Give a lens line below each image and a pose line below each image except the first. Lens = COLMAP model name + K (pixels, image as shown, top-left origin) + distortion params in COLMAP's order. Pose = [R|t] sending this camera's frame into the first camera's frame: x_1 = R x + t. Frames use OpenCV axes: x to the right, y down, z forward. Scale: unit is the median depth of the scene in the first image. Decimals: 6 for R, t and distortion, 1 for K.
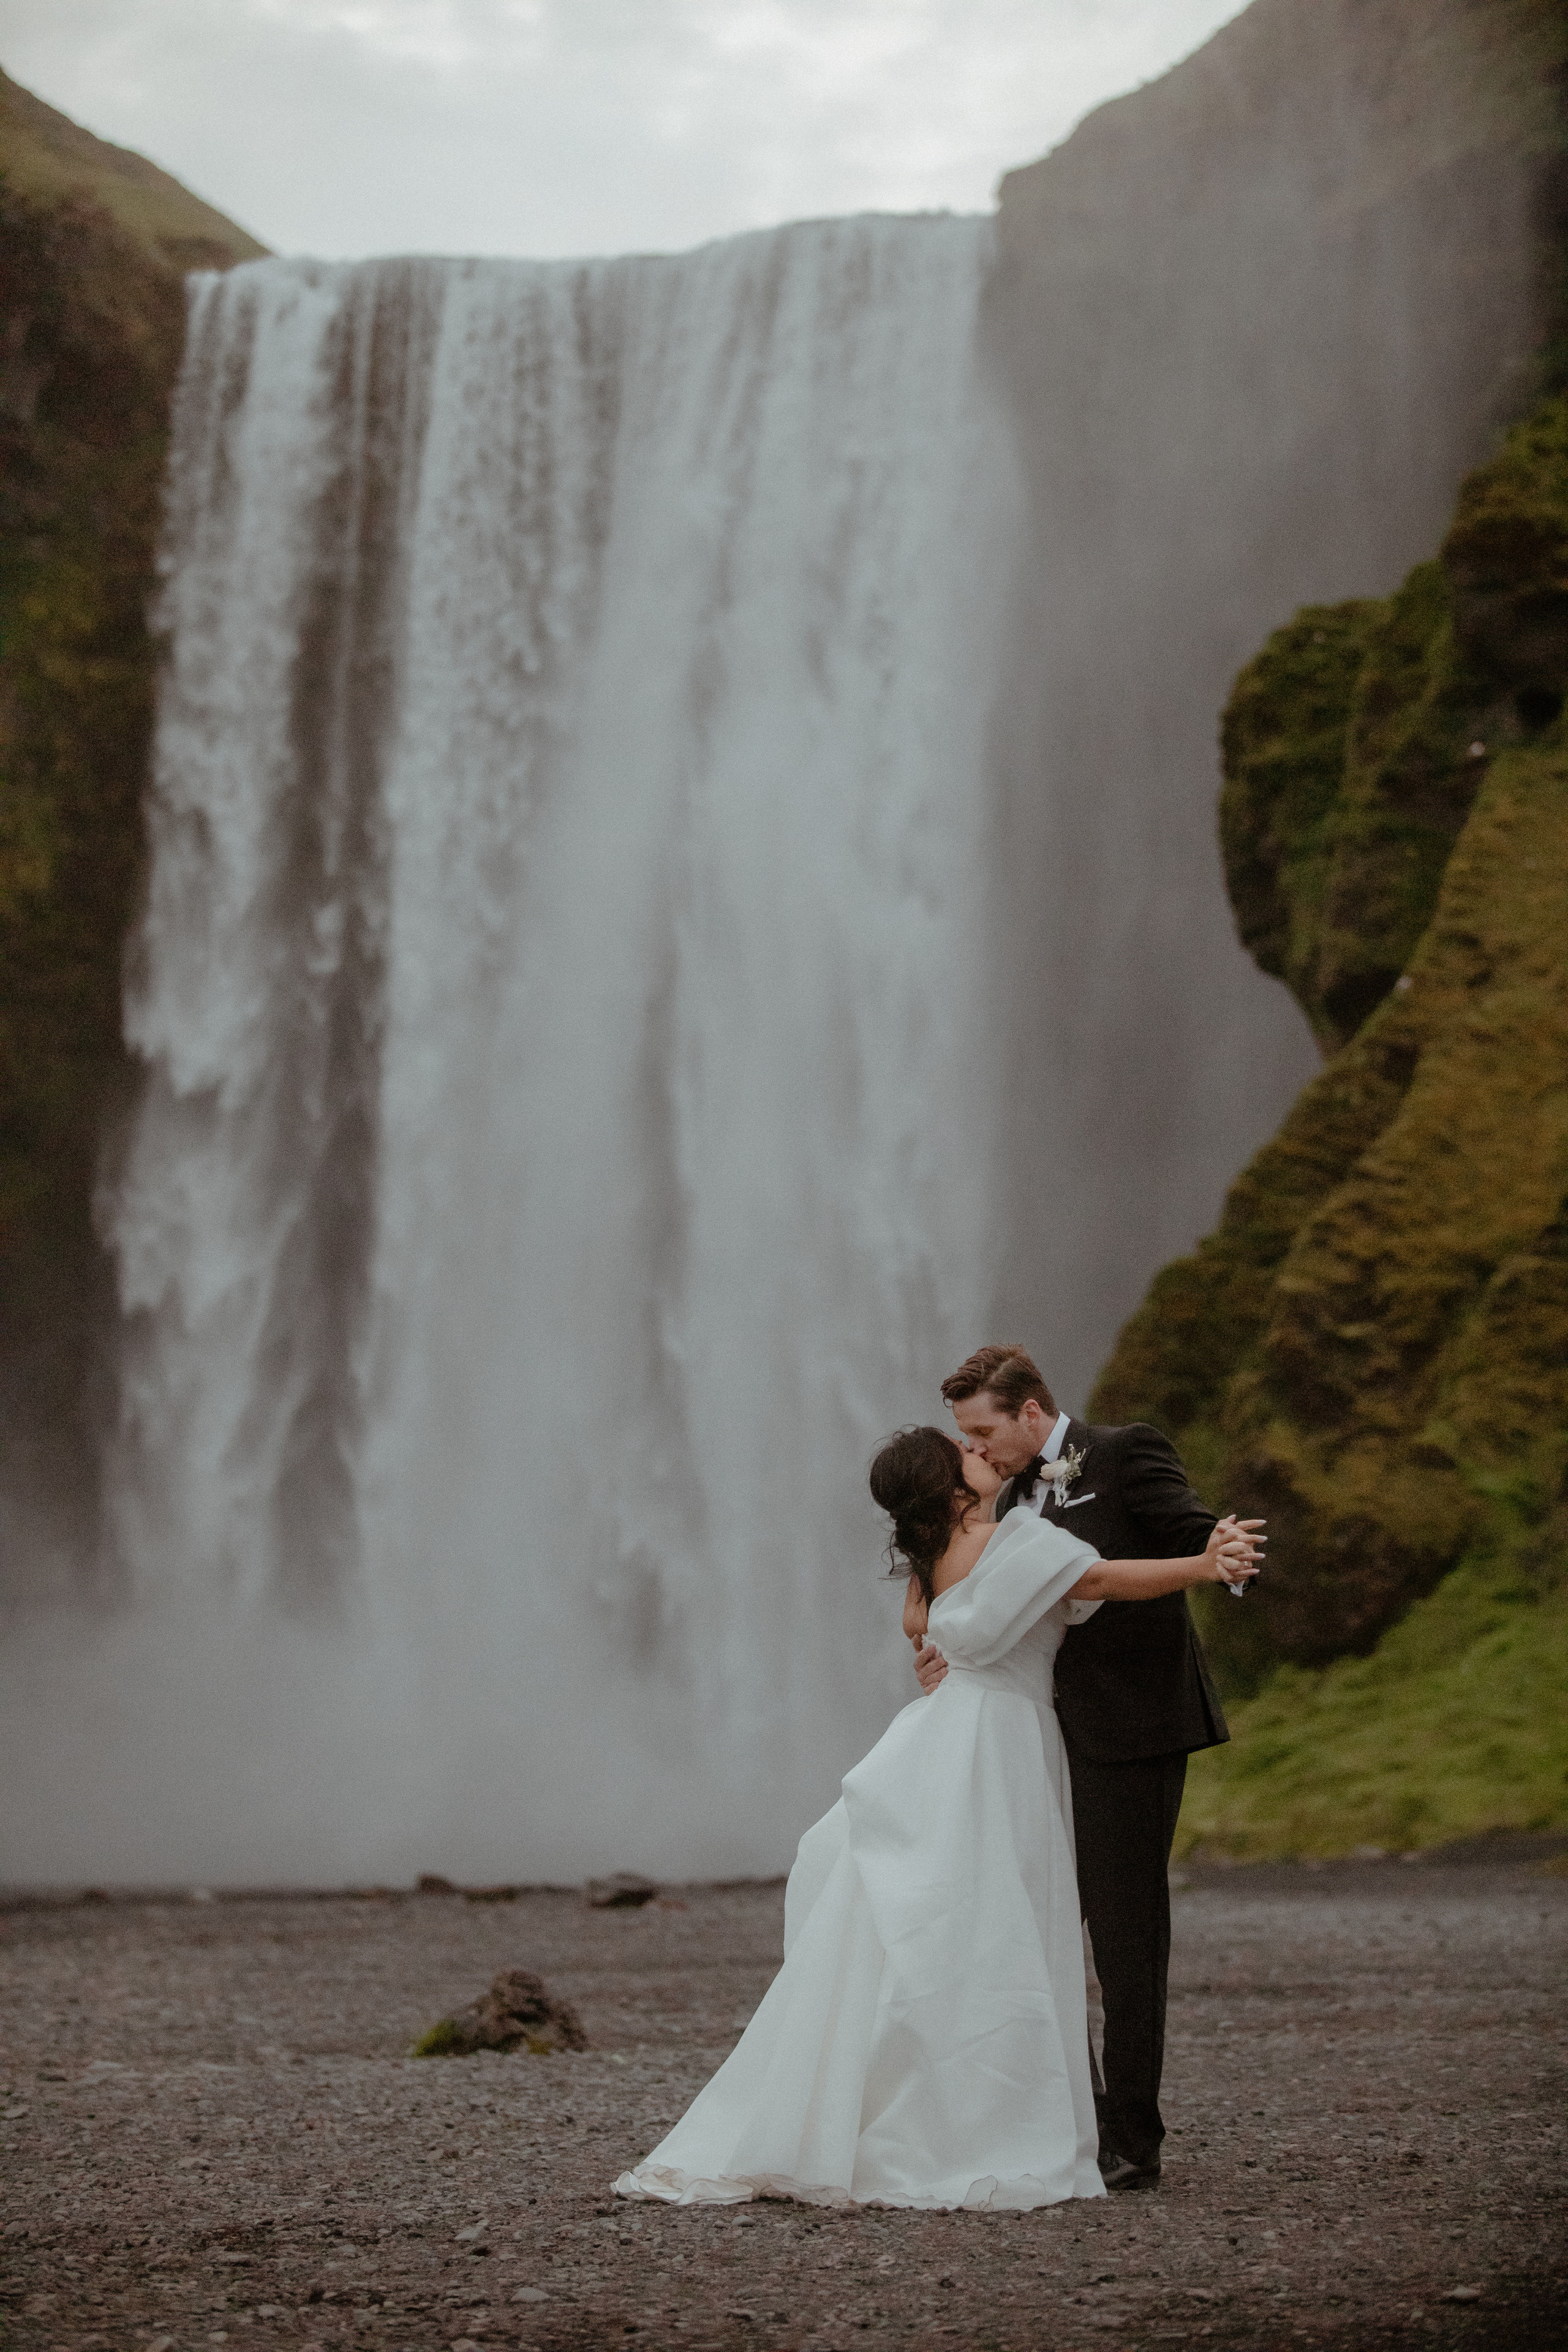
lens RADIAL K [[5727.1, 0, 807.6], [0, 5727.1, 1169.1], [0, 0, 1]] dist [-0.170872, 0.000000]
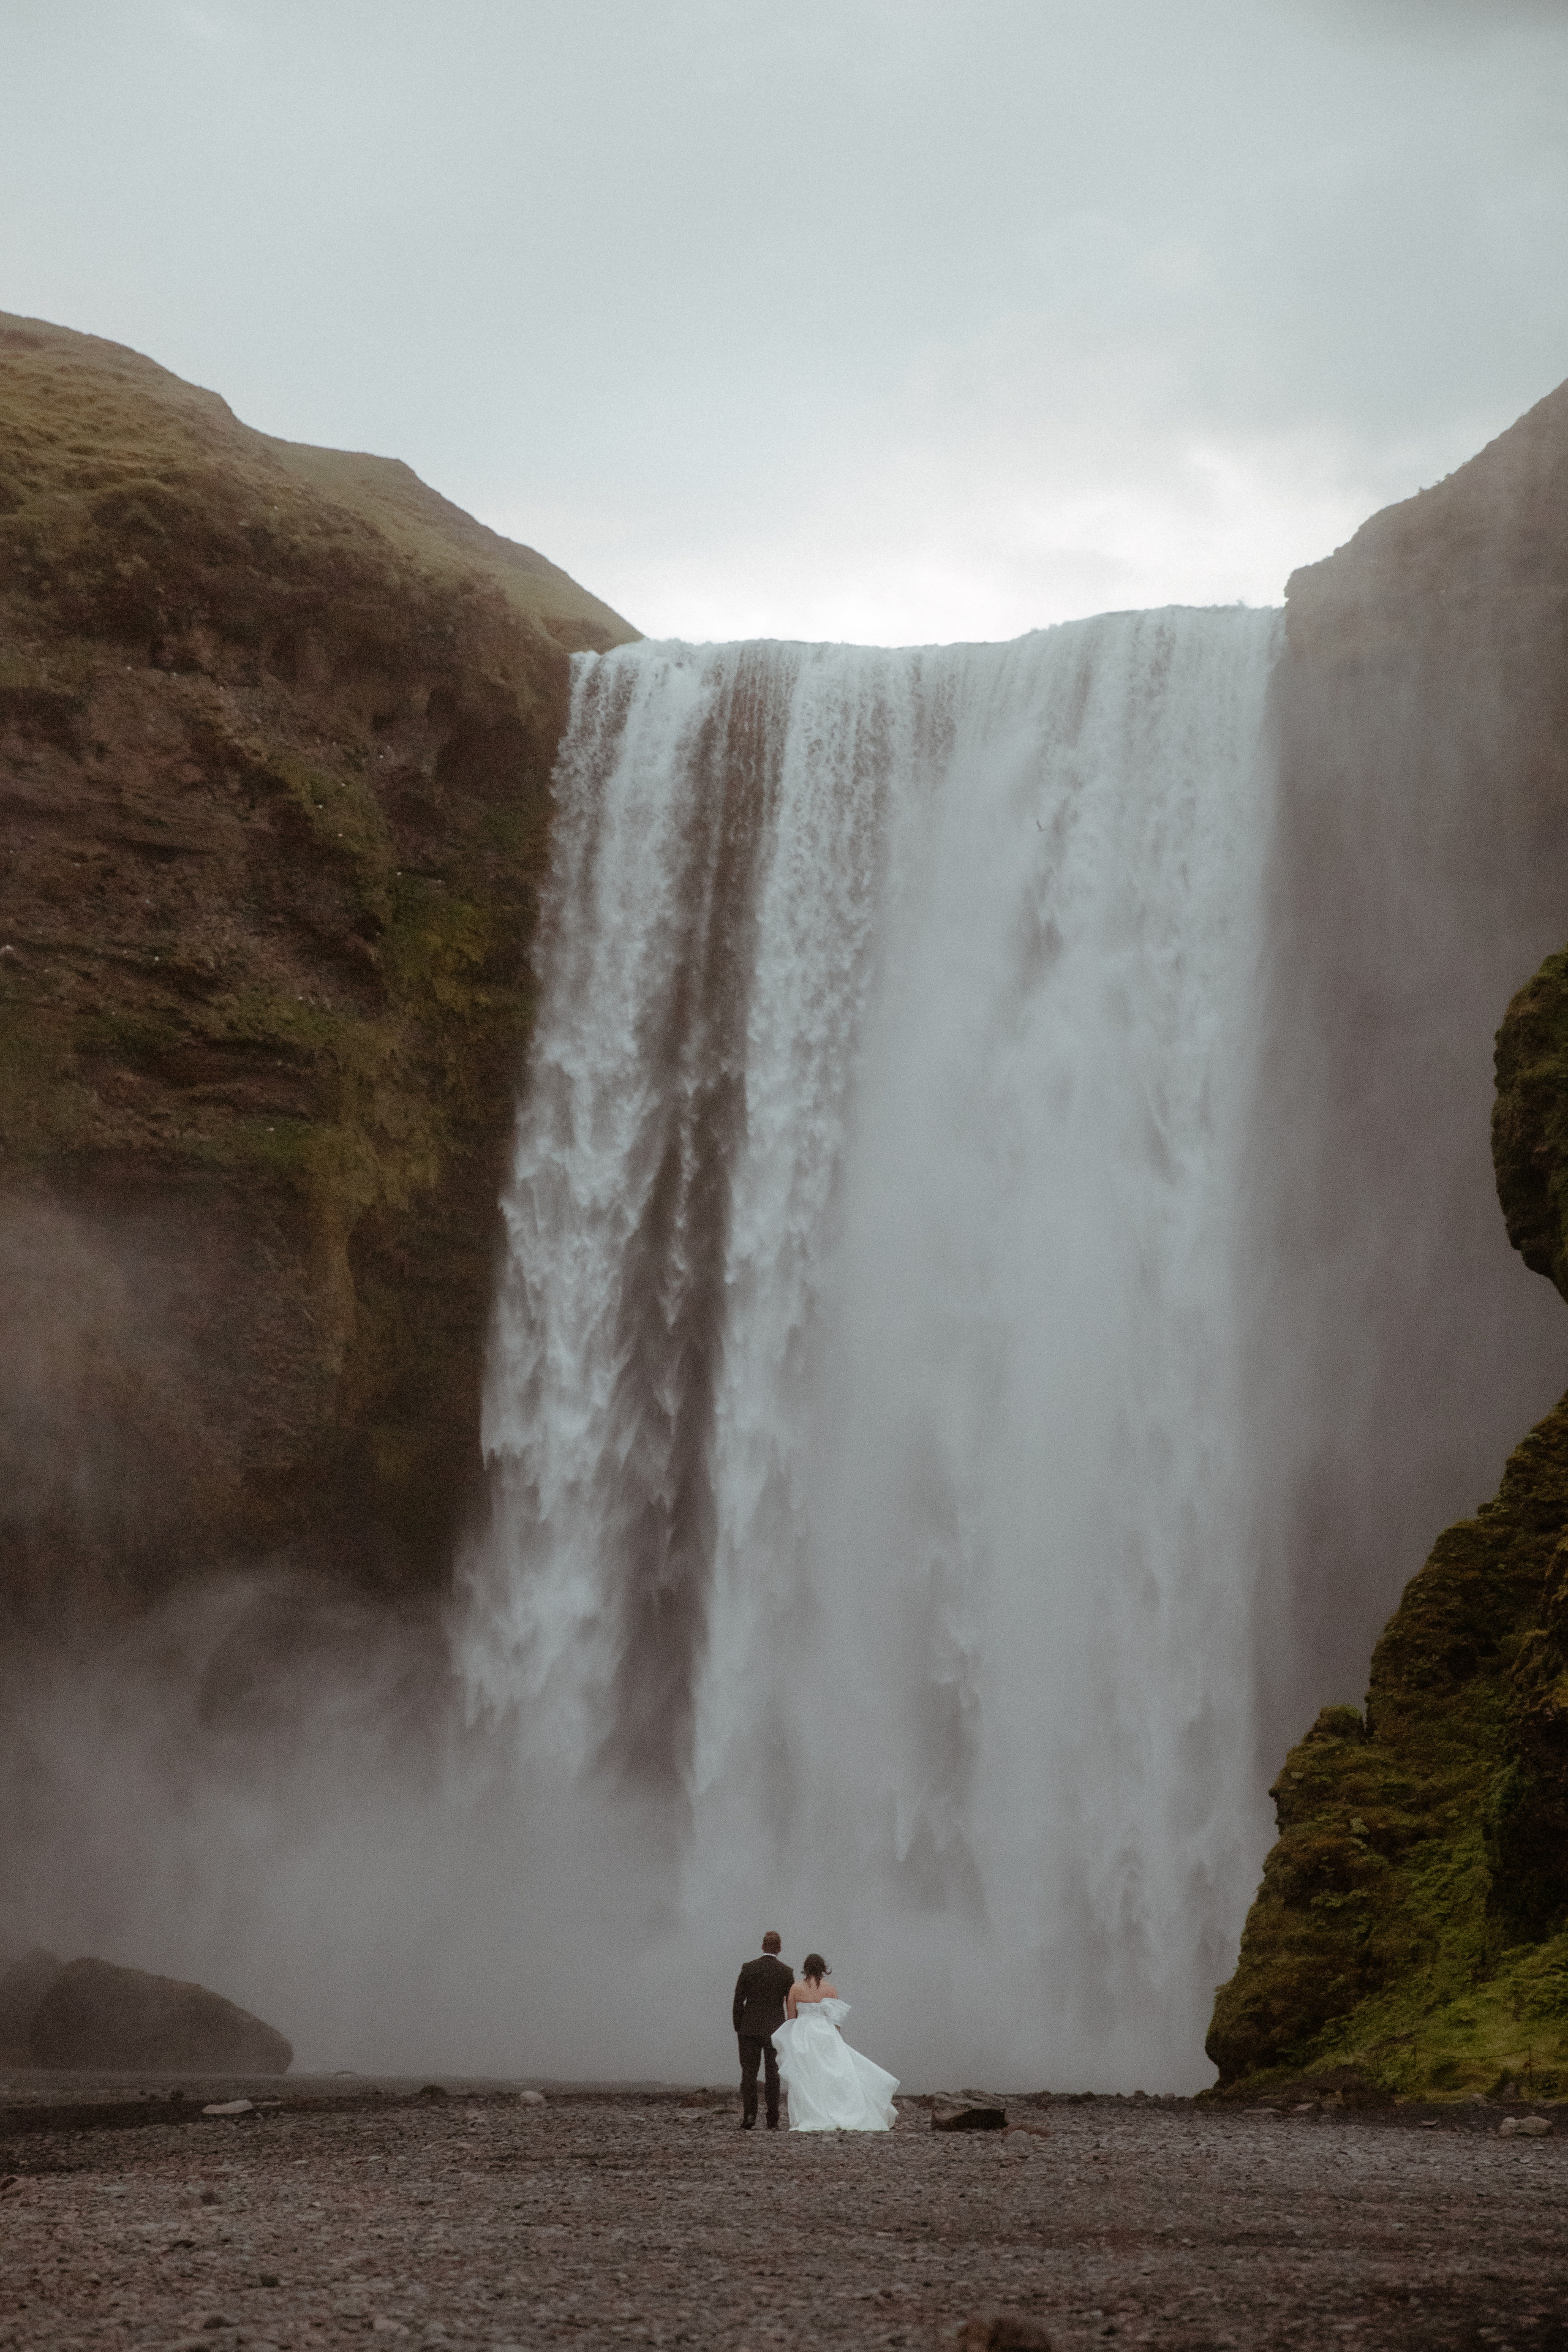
lens RADIAL K [[4641.7, 0, 765.7], [0, 4641.7, 1187.9], [0, 0, 1]] dist [0.235546, 0.000000]
pose [[0.997609, 0.021647, -0.065631, -0.009061], [-0.025914, 0.997557, -0.064867, 0.012917], [0.064066, 0.066413, 0.995733, 0.110035]]
